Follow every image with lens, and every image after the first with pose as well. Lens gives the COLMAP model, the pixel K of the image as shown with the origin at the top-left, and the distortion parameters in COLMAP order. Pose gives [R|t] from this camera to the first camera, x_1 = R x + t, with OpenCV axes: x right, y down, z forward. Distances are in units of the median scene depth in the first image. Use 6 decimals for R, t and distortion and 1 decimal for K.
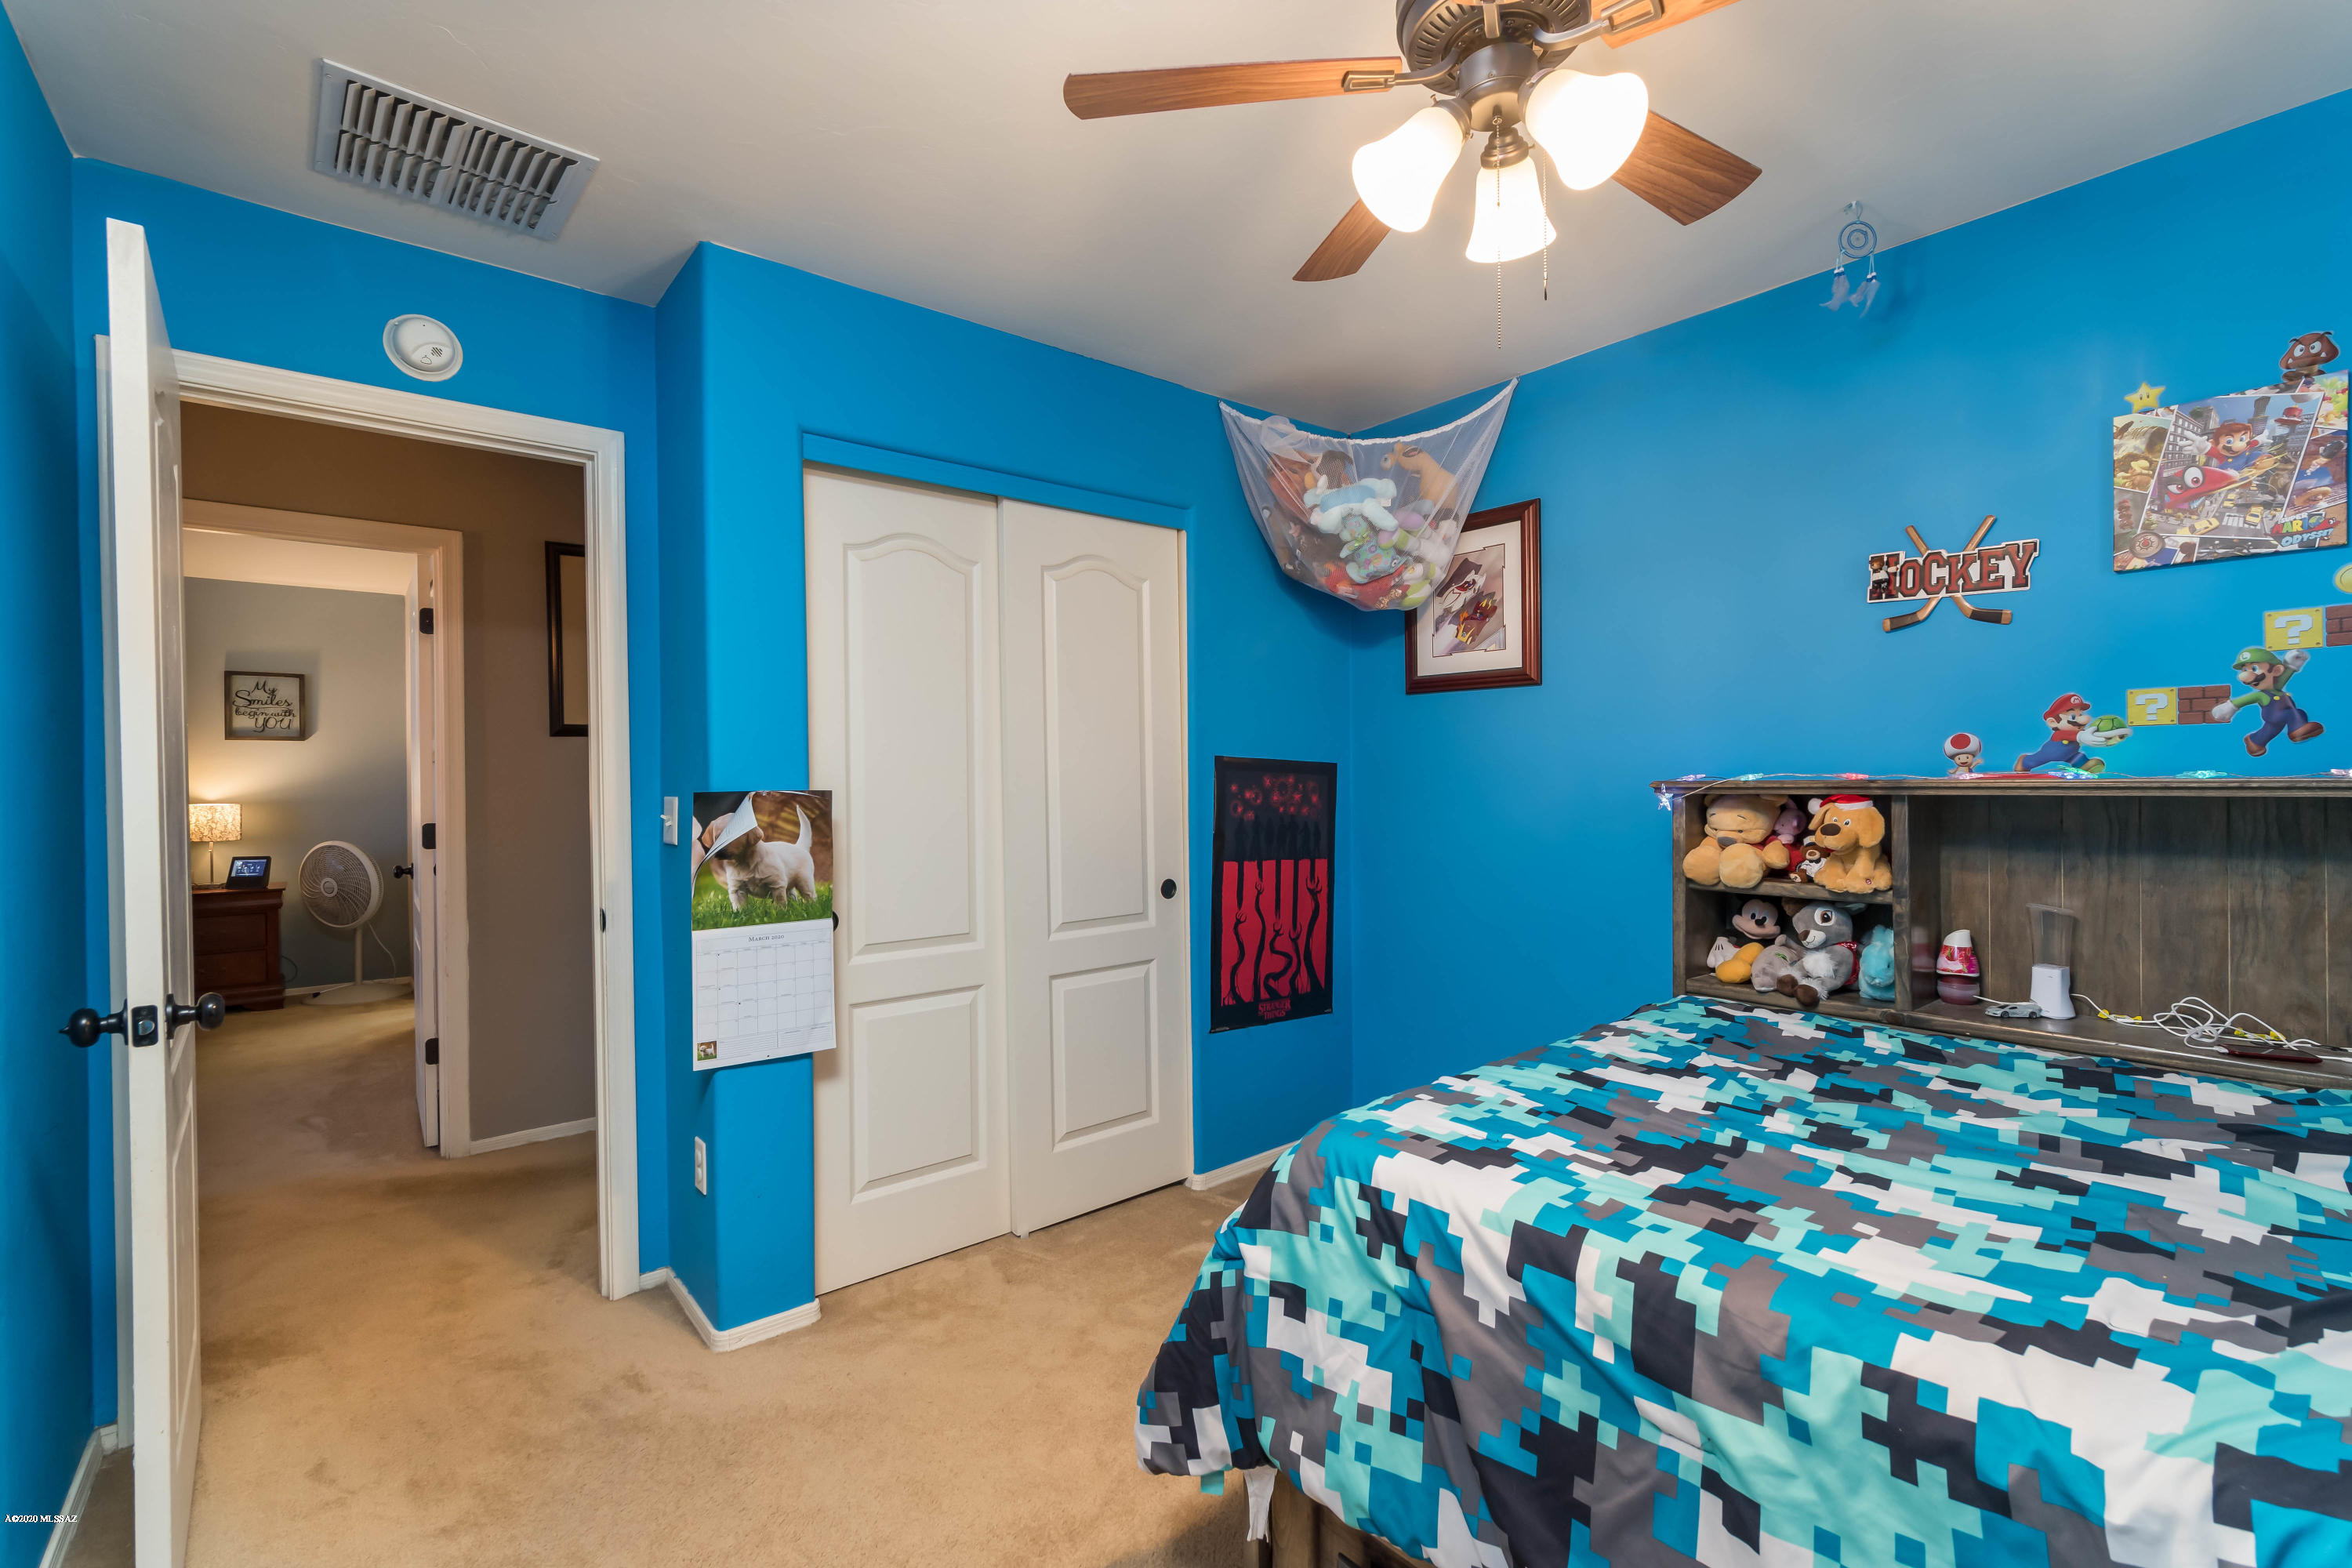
lens RADIAL K [[1027.7, 0, 1182.2], [0, 1027.7, 783.4], [0, 0, 1]] dist [-0.001436, 0.003711]
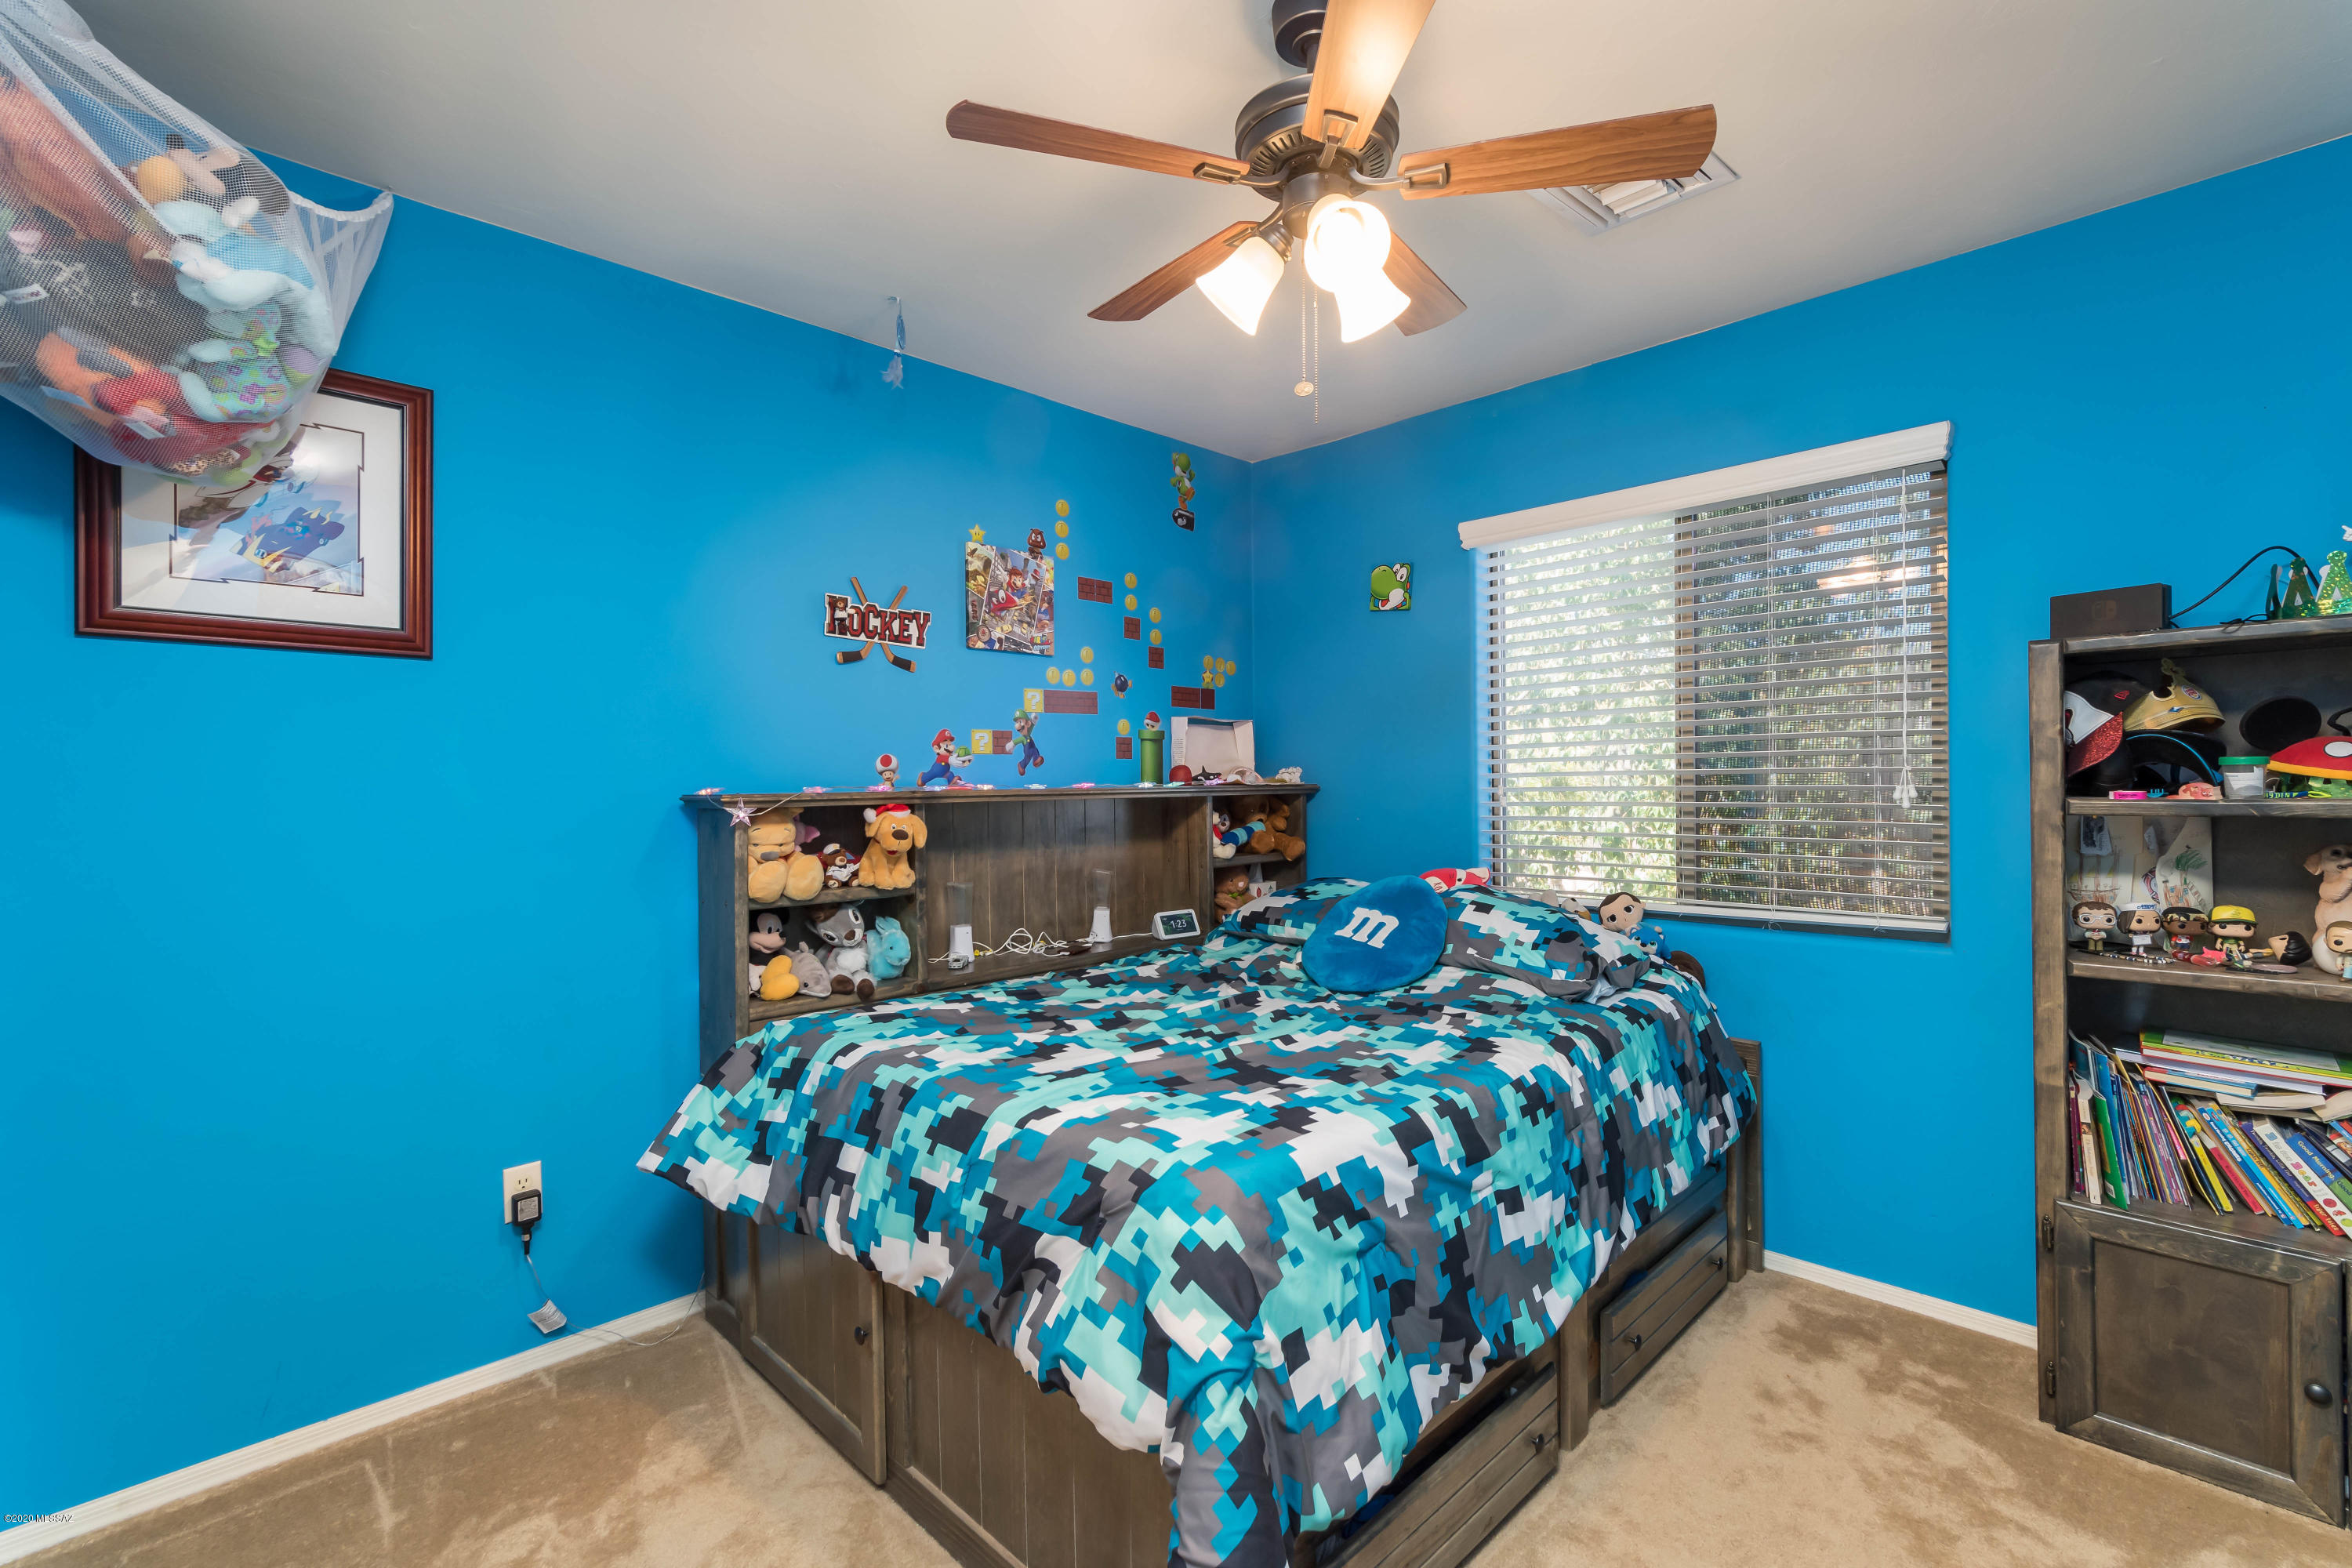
lens RADIAL K [[1027.7, 0, 1193.6], [0, 1027.7, 776.5], [0, 0, 1]] dist [-0.001436, 0.003711]
pose [[-0.088561, 0.013019, 0.995986, -0.607578], [0.015550, 0.999811, -0.011686, -0.001272], [-0.995949, 0.014453, -0.088747, 0.875586]]
